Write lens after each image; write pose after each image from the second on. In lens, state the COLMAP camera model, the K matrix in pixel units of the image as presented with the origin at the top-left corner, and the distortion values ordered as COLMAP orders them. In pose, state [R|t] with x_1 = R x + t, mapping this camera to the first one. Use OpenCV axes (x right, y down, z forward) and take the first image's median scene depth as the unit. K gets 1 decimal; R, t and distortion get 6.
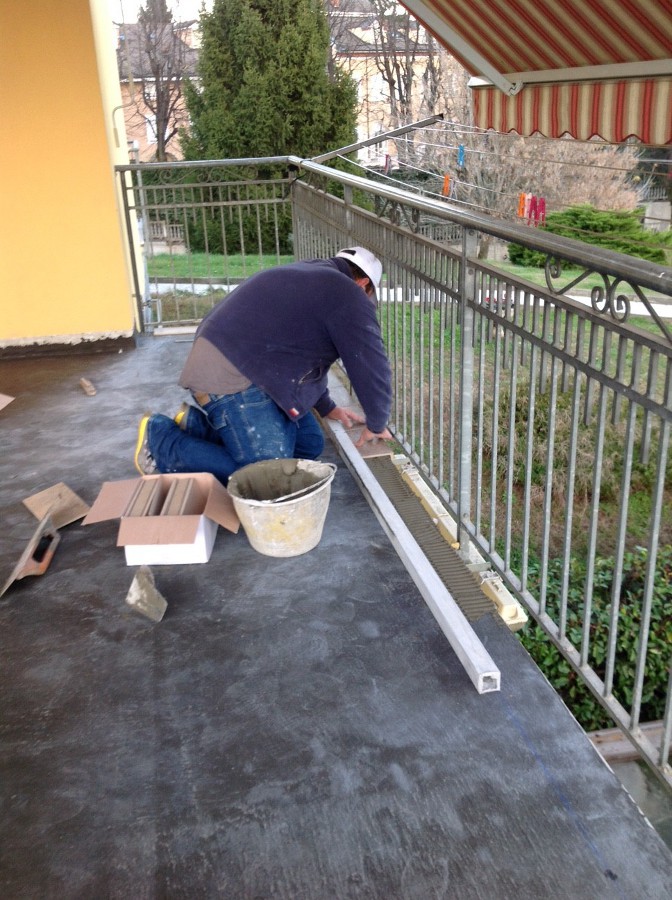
lens RADIAL K [[881.4, 0, 335.2], [0, 881.4, 430.1], [0, 0, 1]] dist [0.137159, -0.270516]
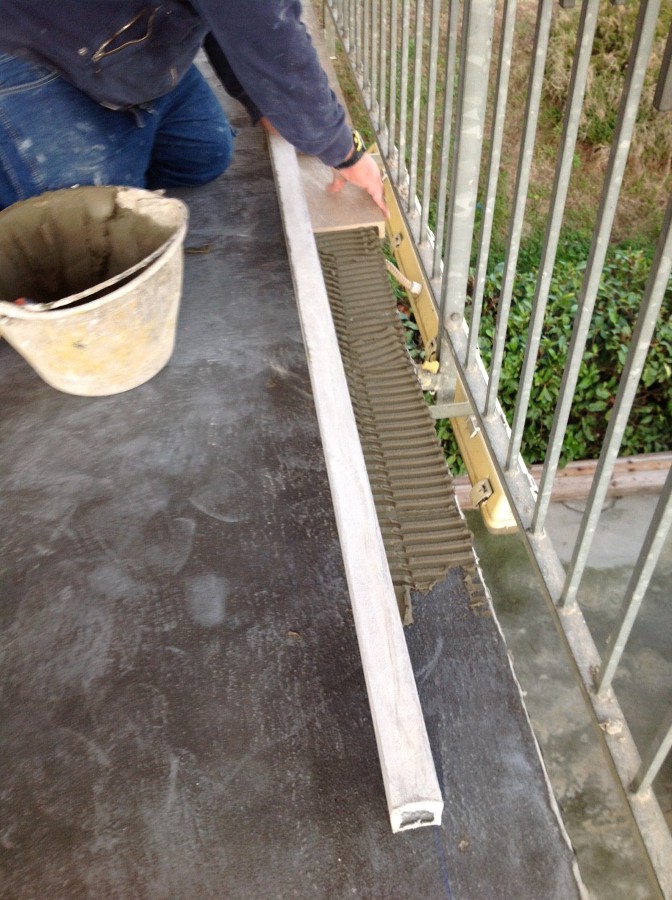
lens RADIAL K [[881.4, 0, 335.2], [0, 881.4, 430.1], [0, 0, 1]] dist [0.137159, -0.270516]
pose [[0.997533, 0.055885, -0.042489, 0.114778], [-0.034053, 0.914443, 0.403279, -0.057131], [0.061391, -0.400837, 0.914090, 0.544791]]
